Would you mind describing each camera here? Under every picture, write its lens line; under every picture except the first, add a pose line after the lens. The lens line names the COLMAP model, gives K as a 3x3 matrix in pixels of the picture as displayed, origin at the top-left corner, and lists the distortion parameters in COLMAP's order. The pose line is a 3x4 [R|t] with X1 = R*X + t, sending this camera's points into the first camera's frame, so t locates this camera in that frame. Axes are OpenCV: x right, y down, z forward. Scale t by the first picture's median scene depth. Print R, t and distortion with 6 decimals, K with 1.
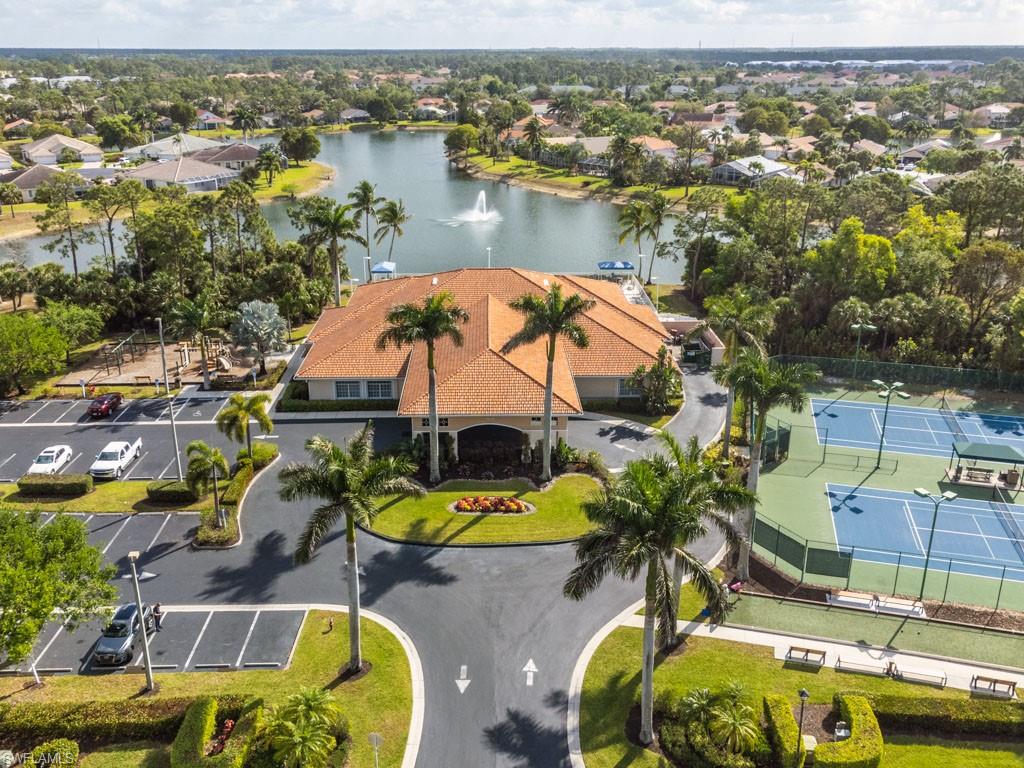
lens RADIAL K [[820.2, 0, 510.2], [0, 820.2, 344.4], [0, 0, 1]] dist [-0.003444, -0.010657]
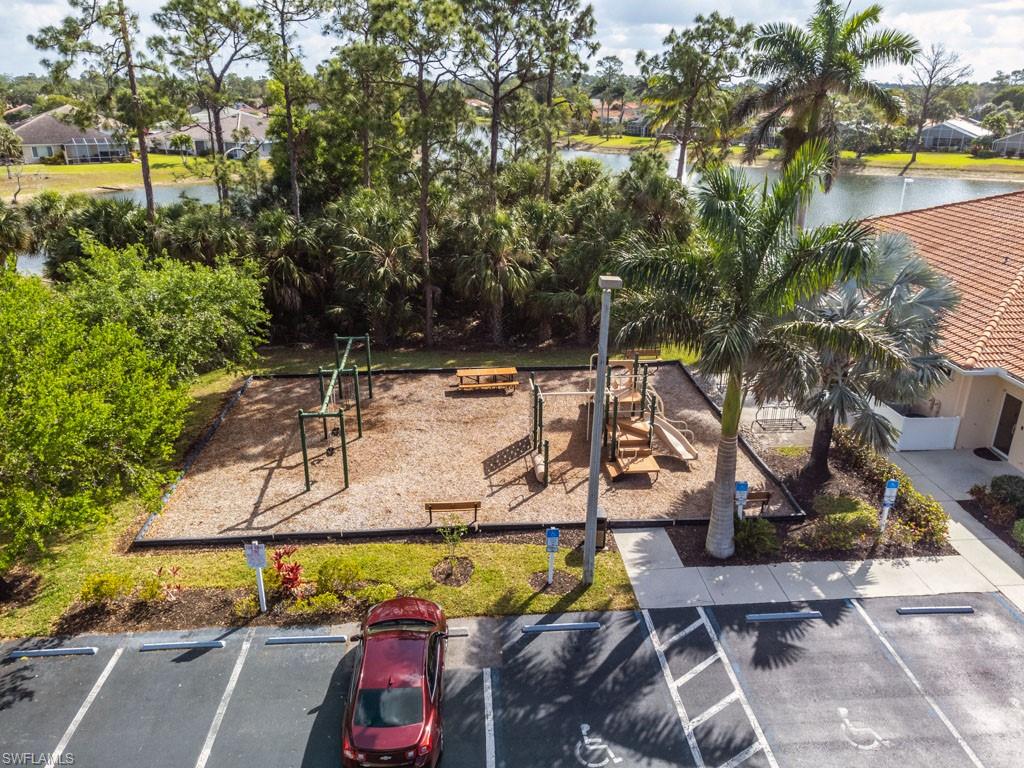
lens RADIAL K [[758.5, 0, 512.0], [0, 758.5, 384.0], [0, 0, 1]] dist [0.012552, 0.003363]
pose [[0.999728, -0.015061, 0.017790, -0.429171], [0.014364, 0.999149, 0.038675, -0.009735], [-0.018357, -0.038409, 0.999093, 0.740888]]
